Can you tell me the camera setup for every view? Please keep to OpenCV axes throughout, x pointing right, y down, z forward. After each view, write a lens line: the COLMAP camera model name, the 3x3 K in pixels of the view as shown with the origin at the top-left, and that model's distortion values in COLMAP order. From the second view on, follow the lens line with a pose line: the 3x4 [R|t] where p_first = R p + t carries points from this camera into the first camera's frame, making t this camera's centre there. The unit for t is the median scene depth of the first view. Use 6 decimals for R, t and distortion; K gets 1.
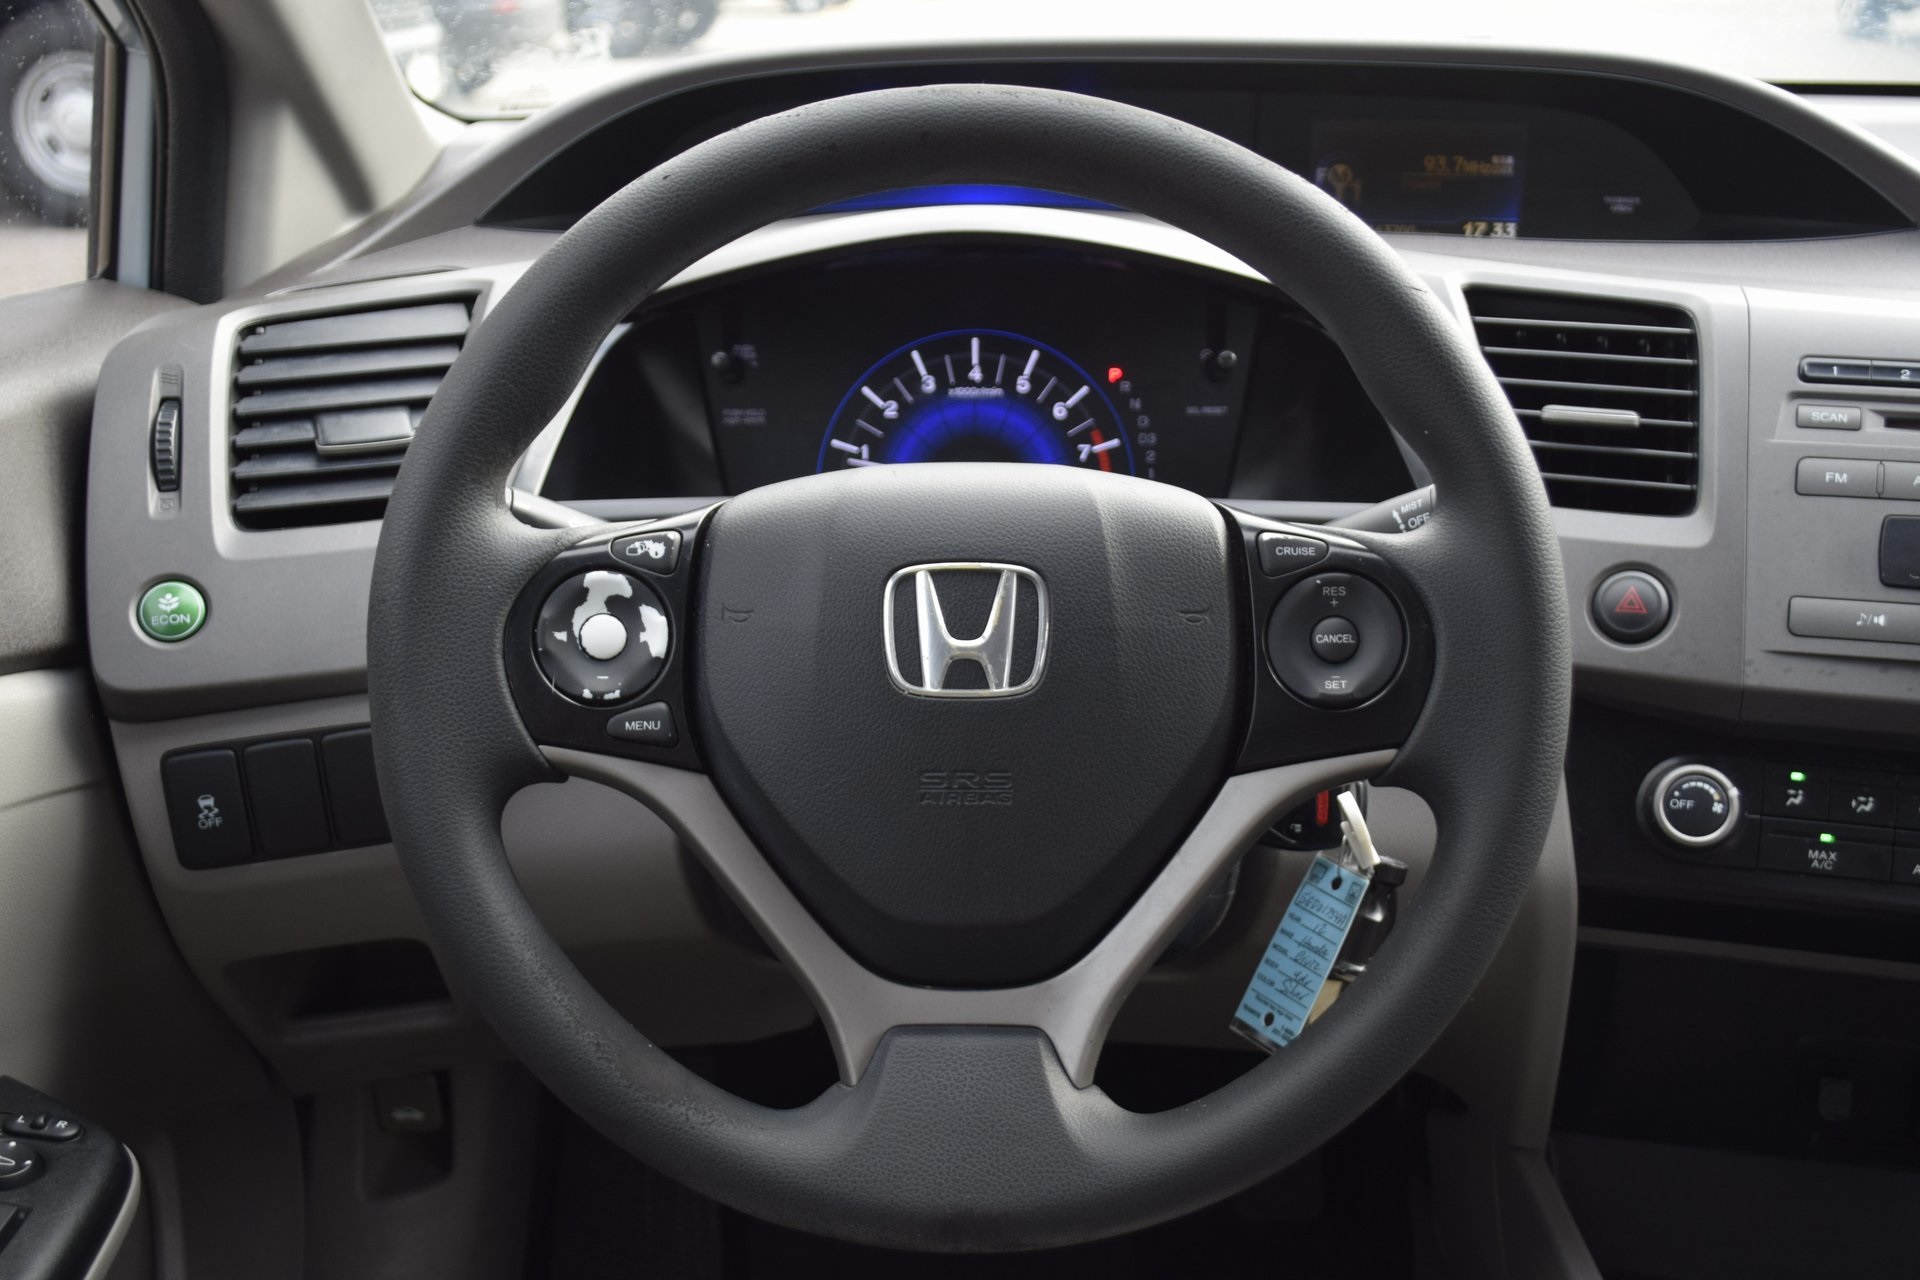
lens RADIAL K [[2247.0, 0, 957.9], [0, 2247.0, 637.9], [0, 0, 1]] dist [0.003091, 0.000000]
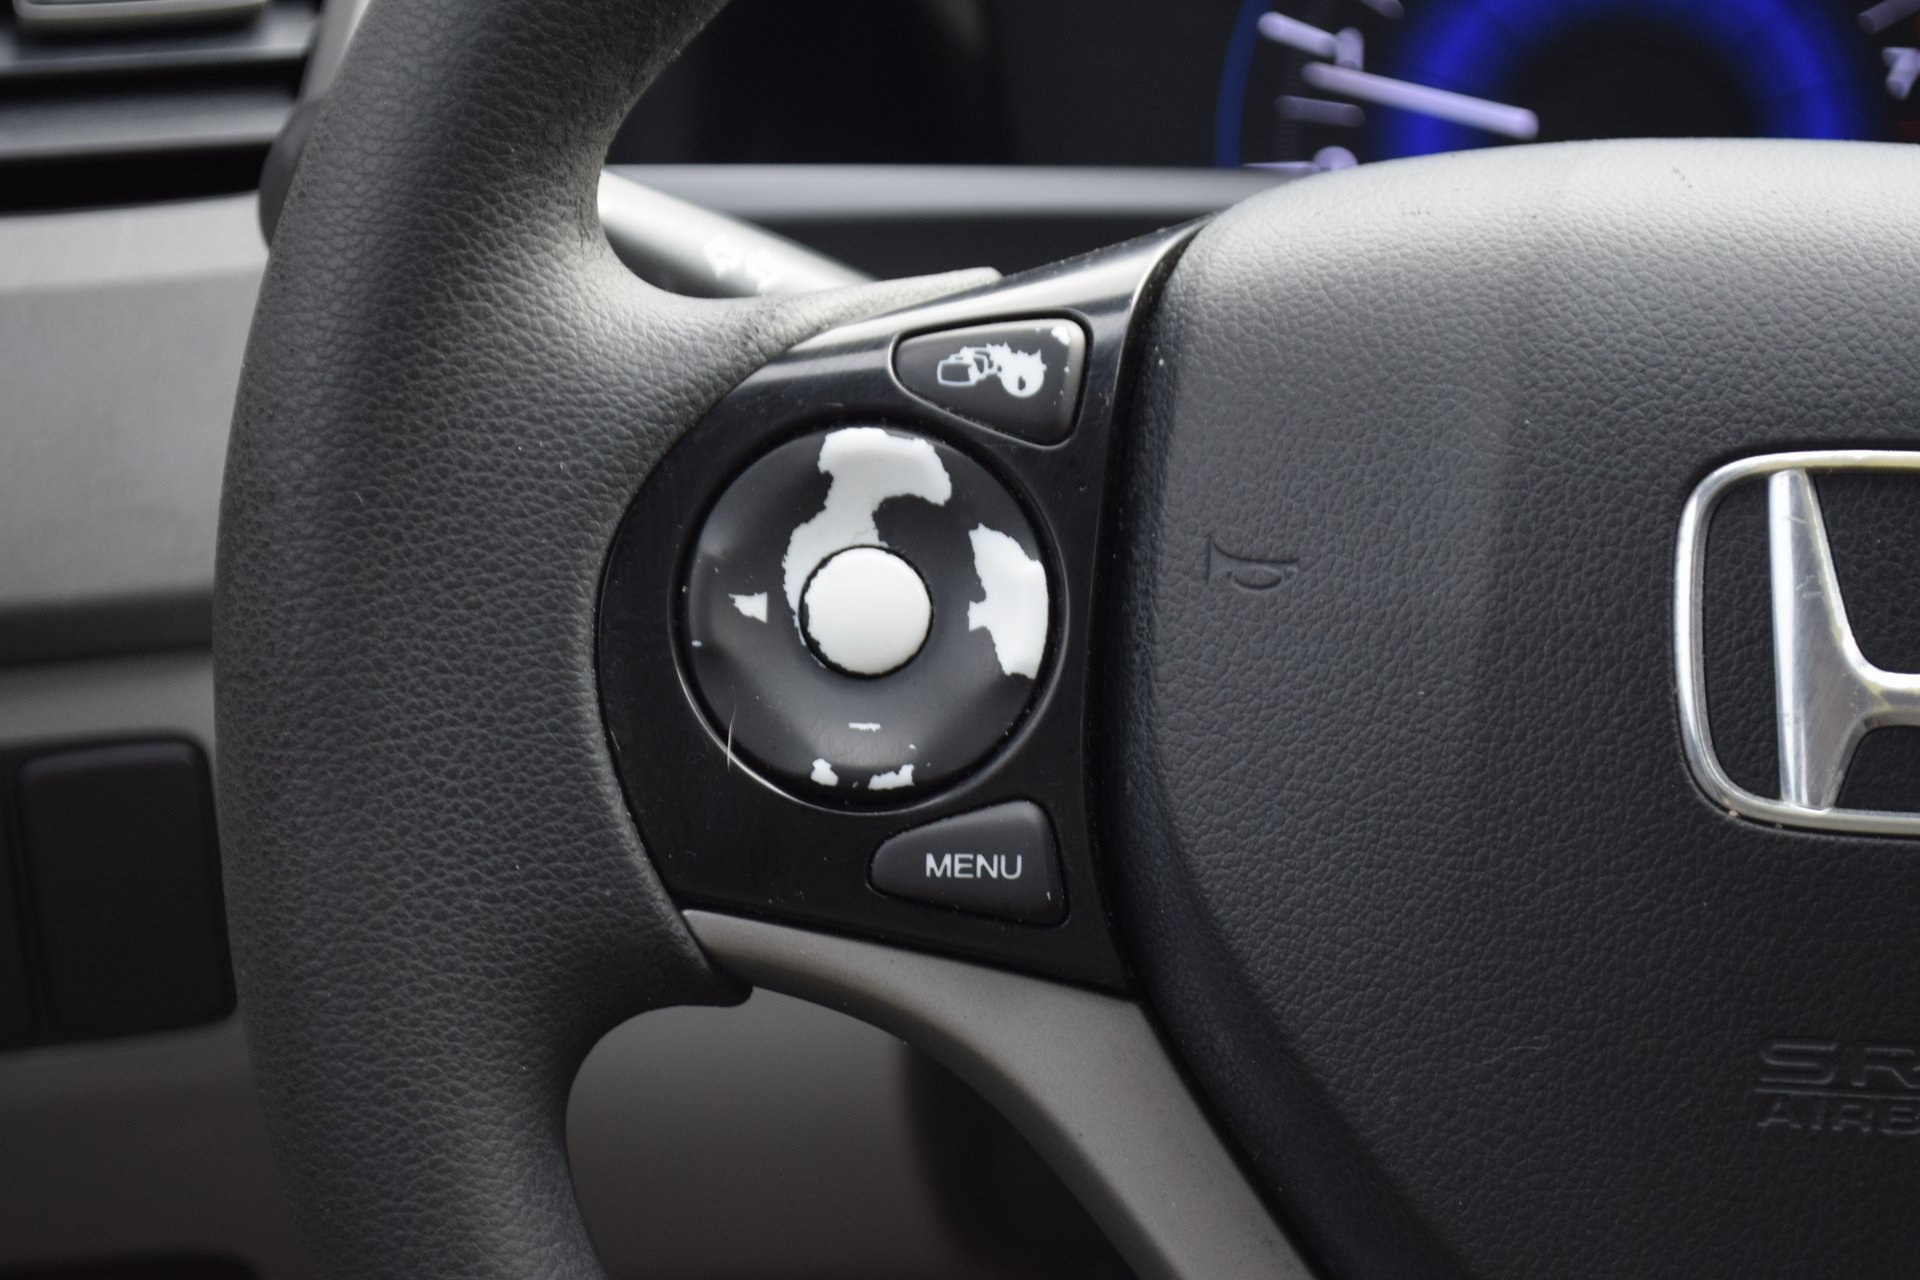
lens RADIAL K [[4371.3, 0, 961.2], [0, 4371.3, 640.9], [0, 0, 1]] dist [0.035794, 0.000000]
pose [[0.999047, 0.039668, -0.018219, -0.130321], [-0.038120, 0.996175, 0.078626, -0.051406], [0.021268, -0.077857, 0.996738, 0.304881]]
